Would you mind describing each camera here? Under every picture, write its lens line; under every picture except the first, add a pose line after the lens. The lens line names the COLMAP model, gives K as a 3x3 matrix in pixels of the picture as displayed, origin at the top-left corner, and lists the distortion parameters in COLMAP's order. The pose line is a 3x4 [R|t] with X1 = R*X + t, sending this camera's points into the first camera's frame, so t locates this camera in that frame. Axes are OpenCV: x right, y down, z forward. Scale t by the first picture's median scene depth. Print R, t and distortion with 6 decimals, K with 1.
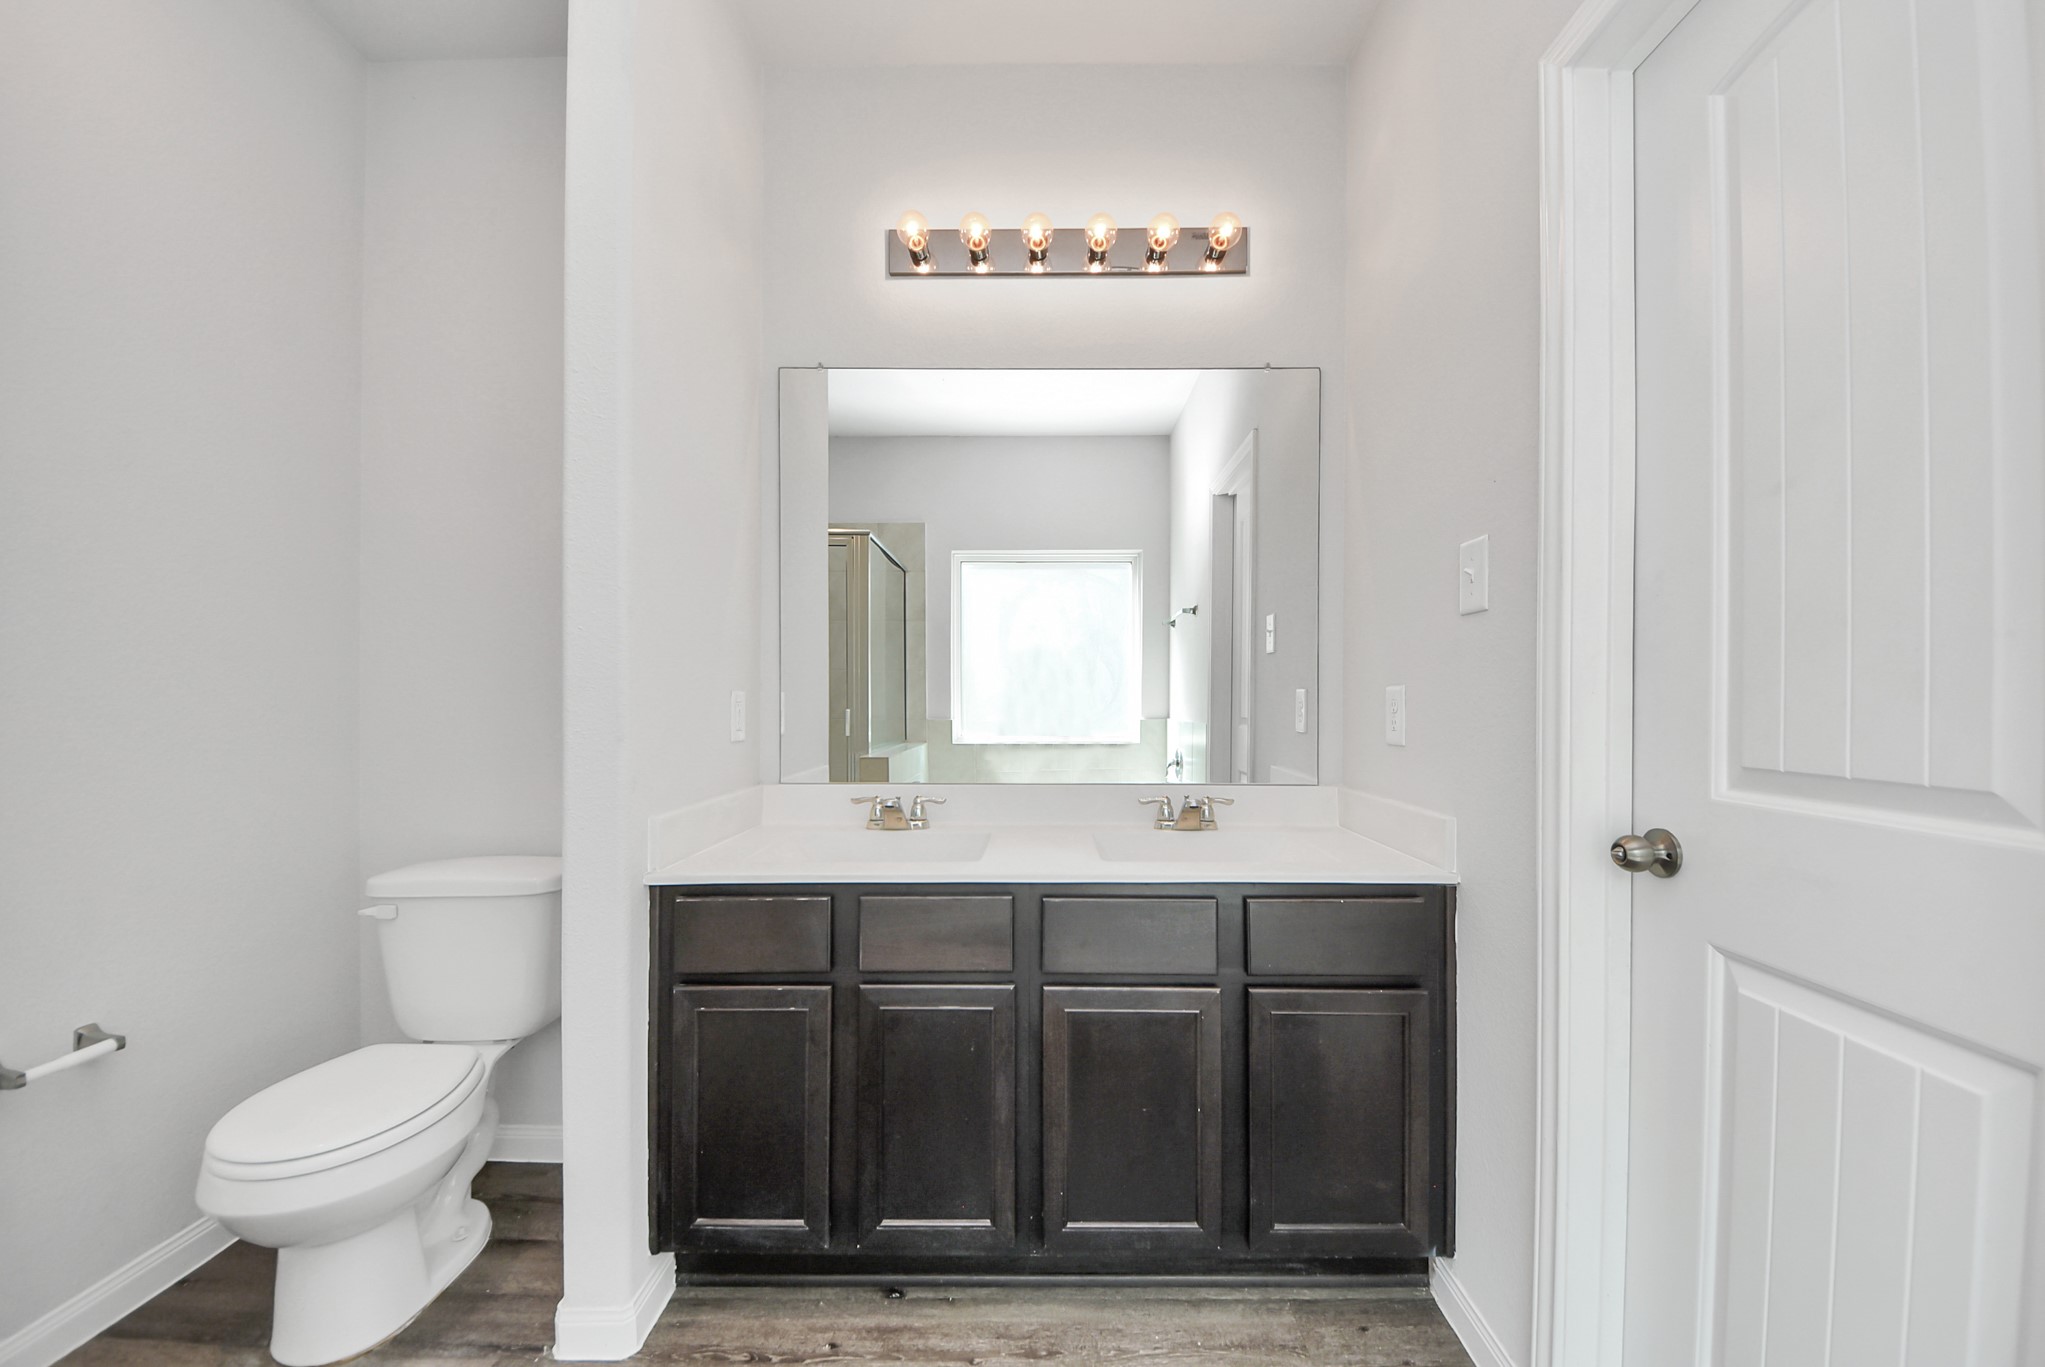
lens RADIAL K [[728.0, 0, 1040.3], [0, 728.0, 689.8], [0, 0, 1]] dist [0.037229, -0.024611]
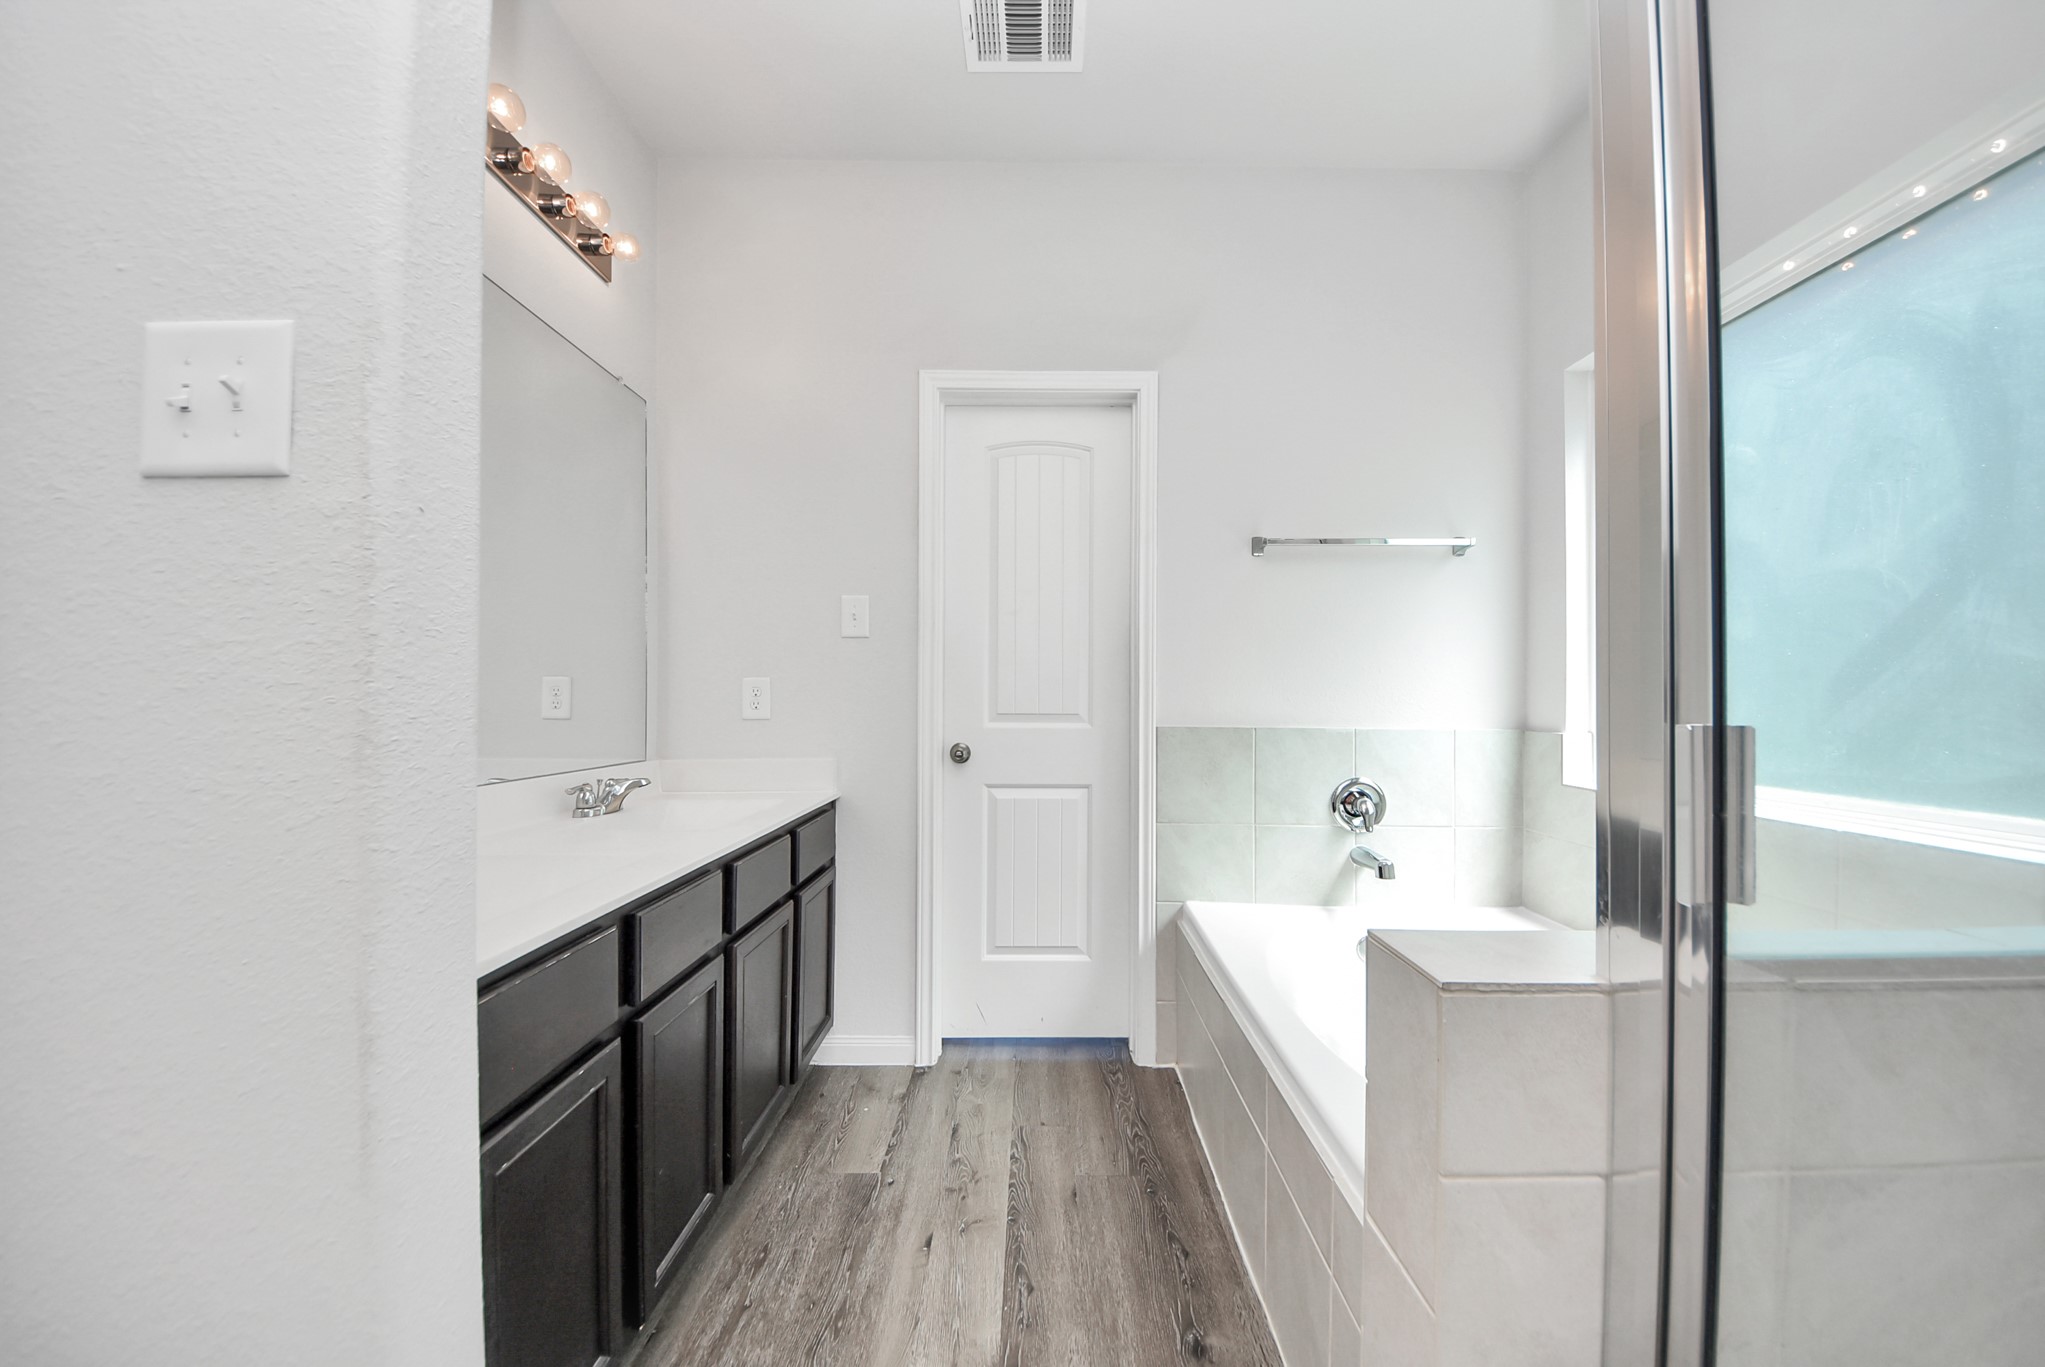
lens RADIAL K [[728.0, 0, 1040.3], [0, 728.0, 689.8], [0, 0, 1]] dist [0.037229, -0.024611]
pose [[-0.009840, 0.006325, 0.999932, -1.299616], [-0.015012, 0.999866, -0.006472, 0.026921], [-0.999839, -0.015075, -0.009744, 0.670291]]
